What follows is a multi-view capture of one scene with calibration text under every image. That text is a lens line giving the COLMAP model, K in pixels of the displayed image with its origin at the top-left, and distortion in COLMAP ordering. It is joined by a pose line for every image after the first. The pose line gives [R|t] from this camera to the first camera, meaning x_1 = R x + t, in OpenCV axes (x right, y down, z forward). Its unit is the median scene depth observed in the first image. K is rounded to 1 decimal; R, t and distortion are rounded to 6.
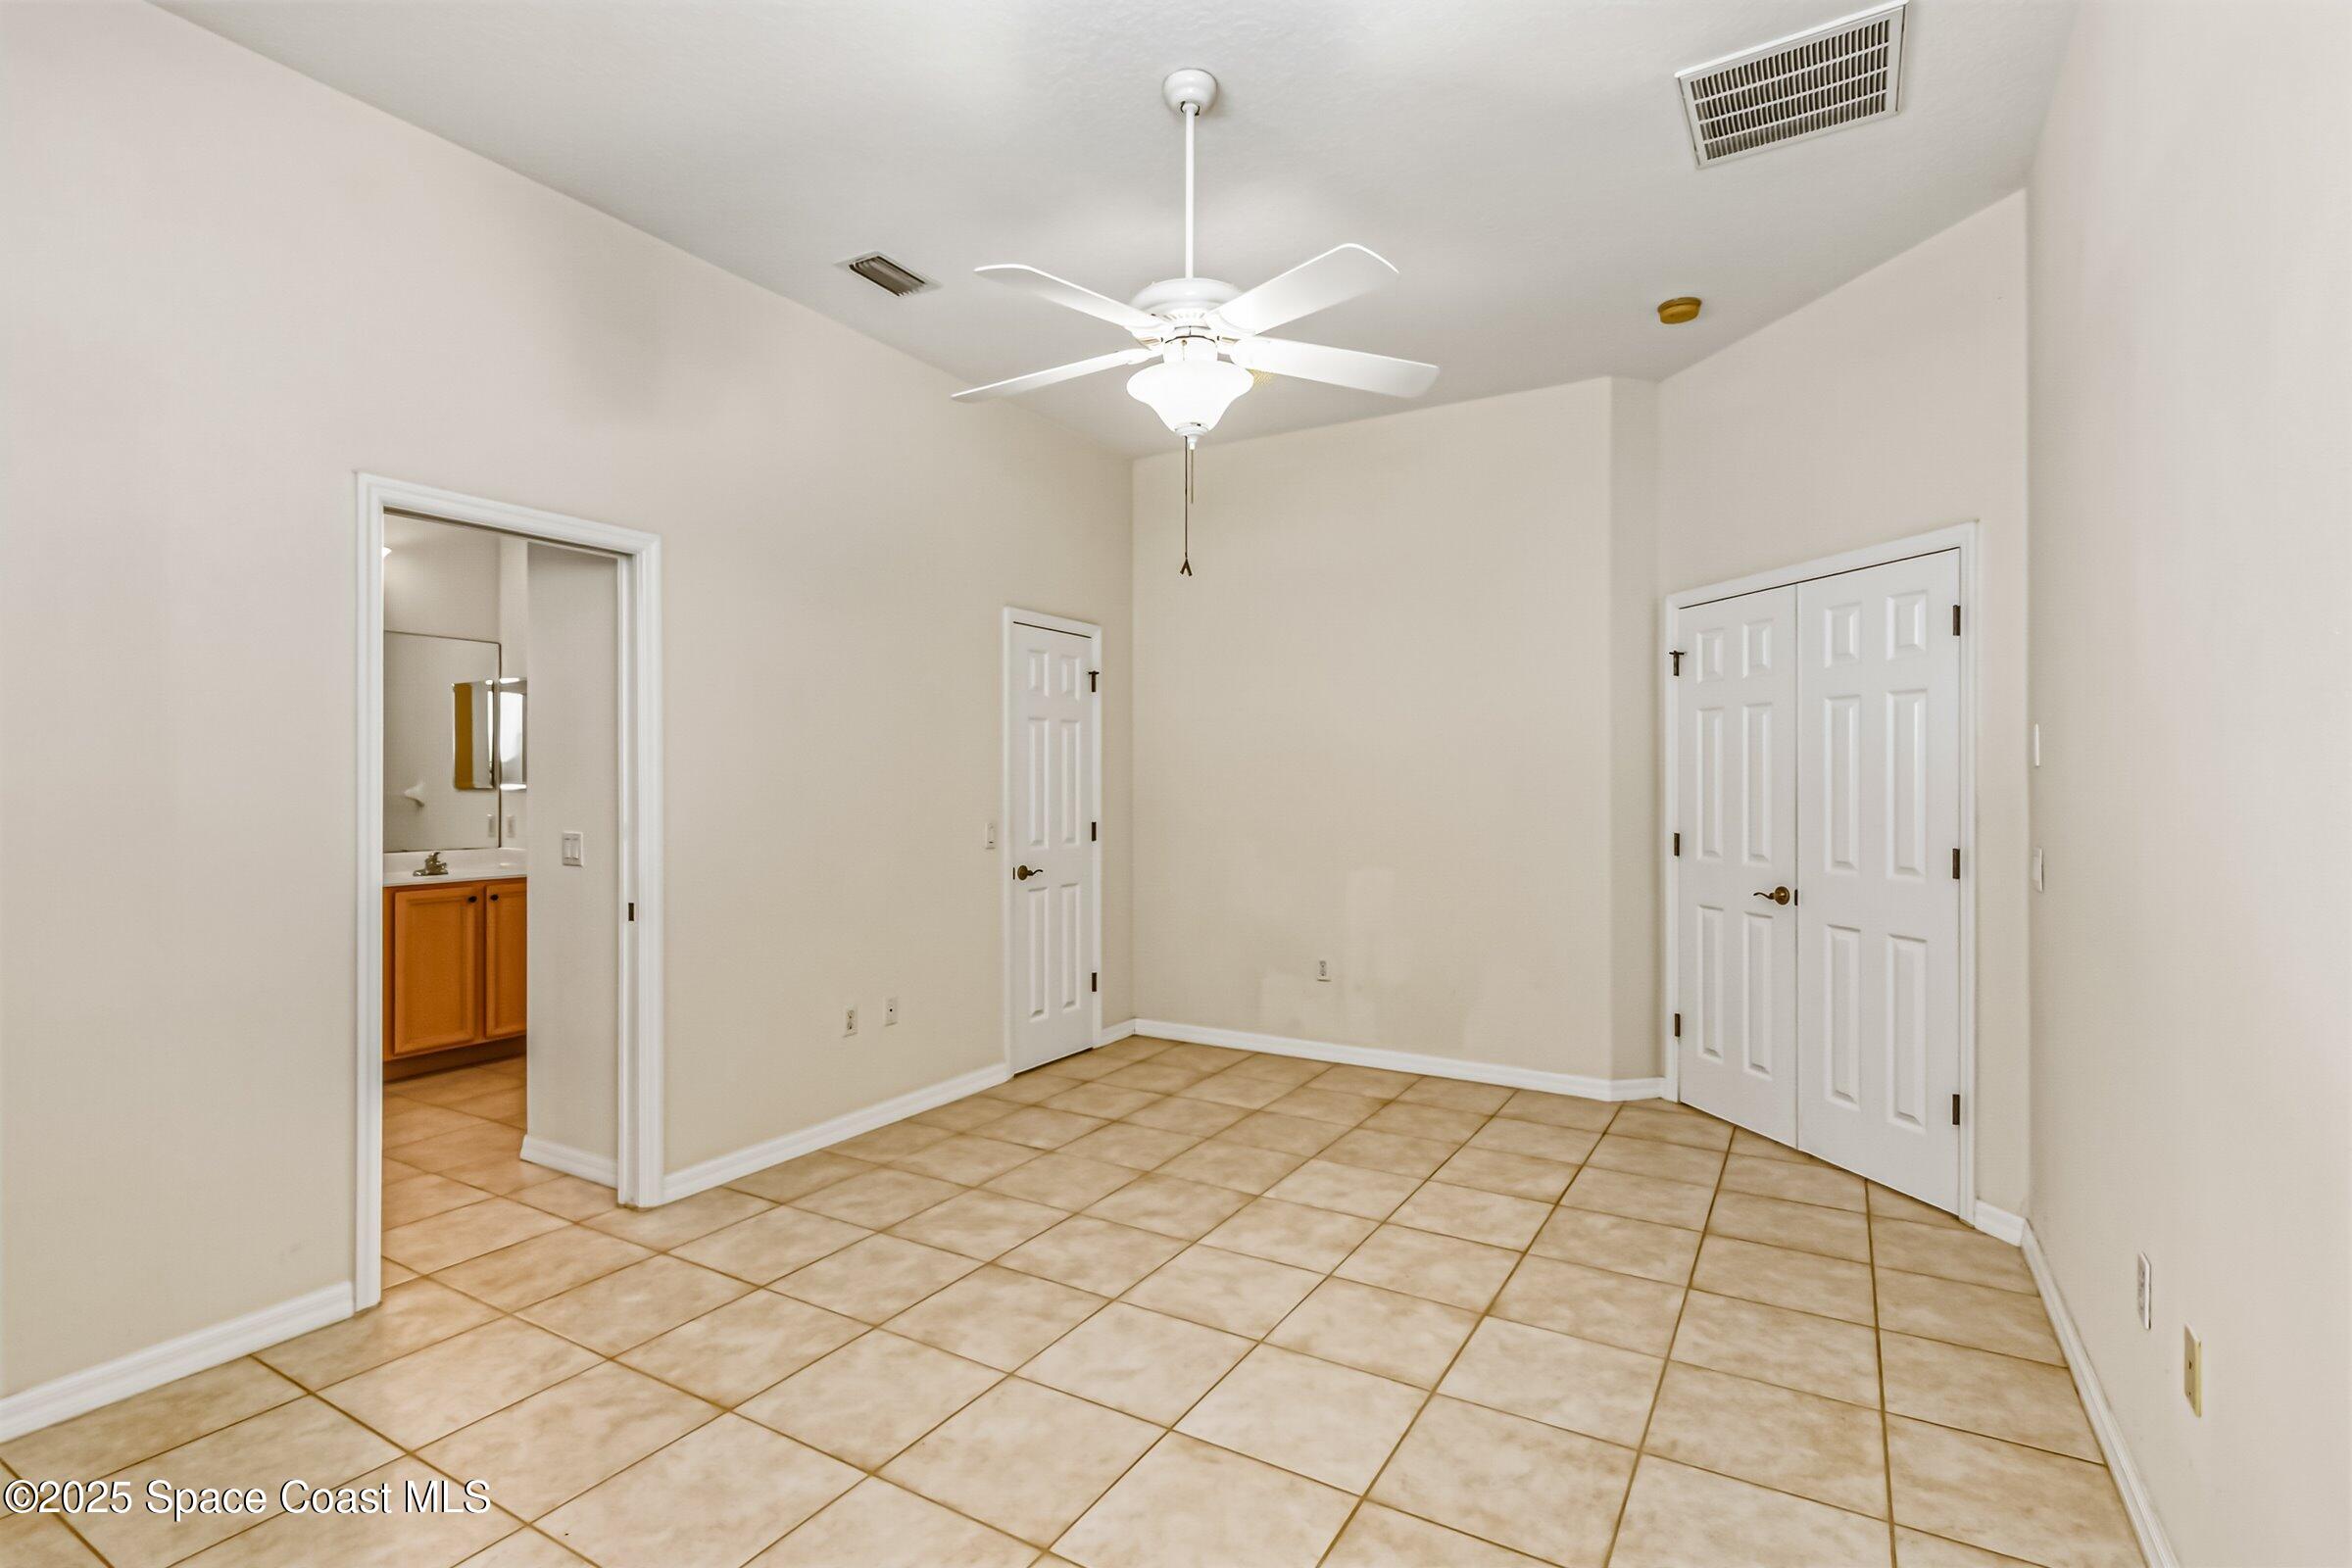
lens RADIAL K [[1139.0, 0, 1165.8], [0, 1139.0, 808.3], [0, 0, 1]] dist [-0.001050, -0.000159]
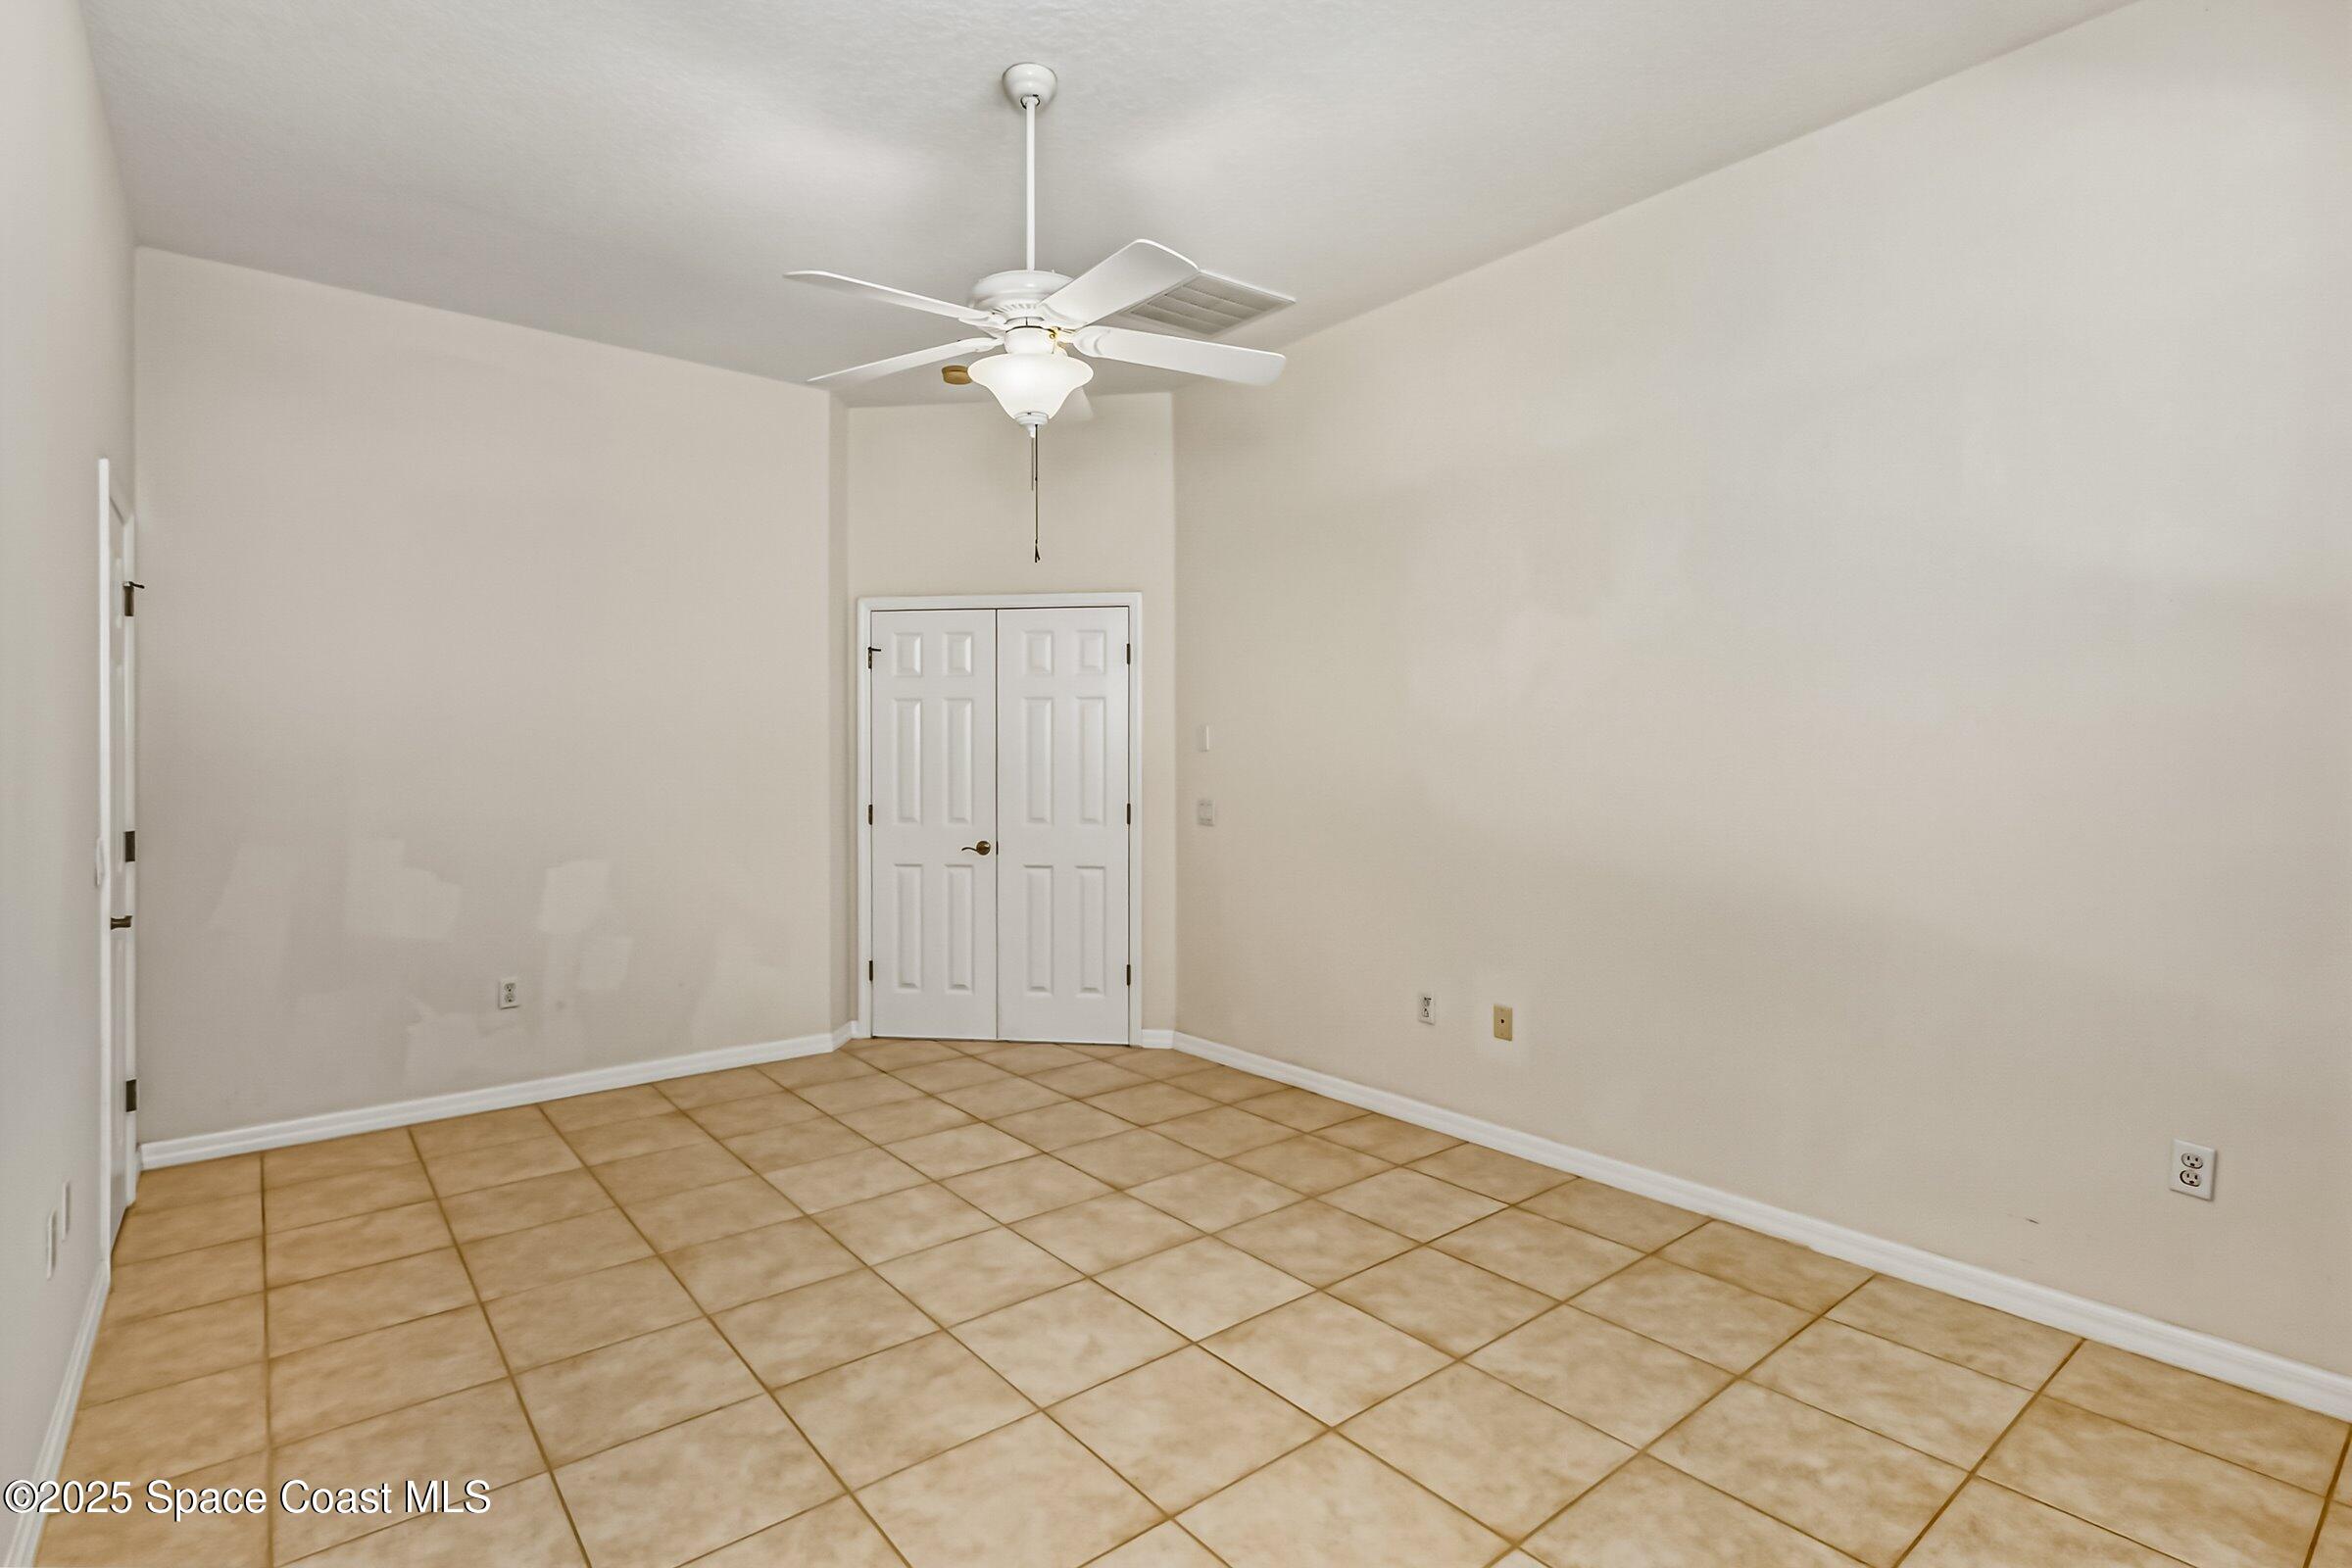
lens RADIAL K [[1134.6, 0, 1176.0], [0, 1134.6, 784.0], [0, 0, 1]] dist [0.002358, -0.000161]
pose [[0.327074, -0.026838, 0.944617, -0.675172], [0.023761, 0.999514, 0.020170, -0.018882], [-0.944700, 0.015848, 0.327553, 0.413971]]
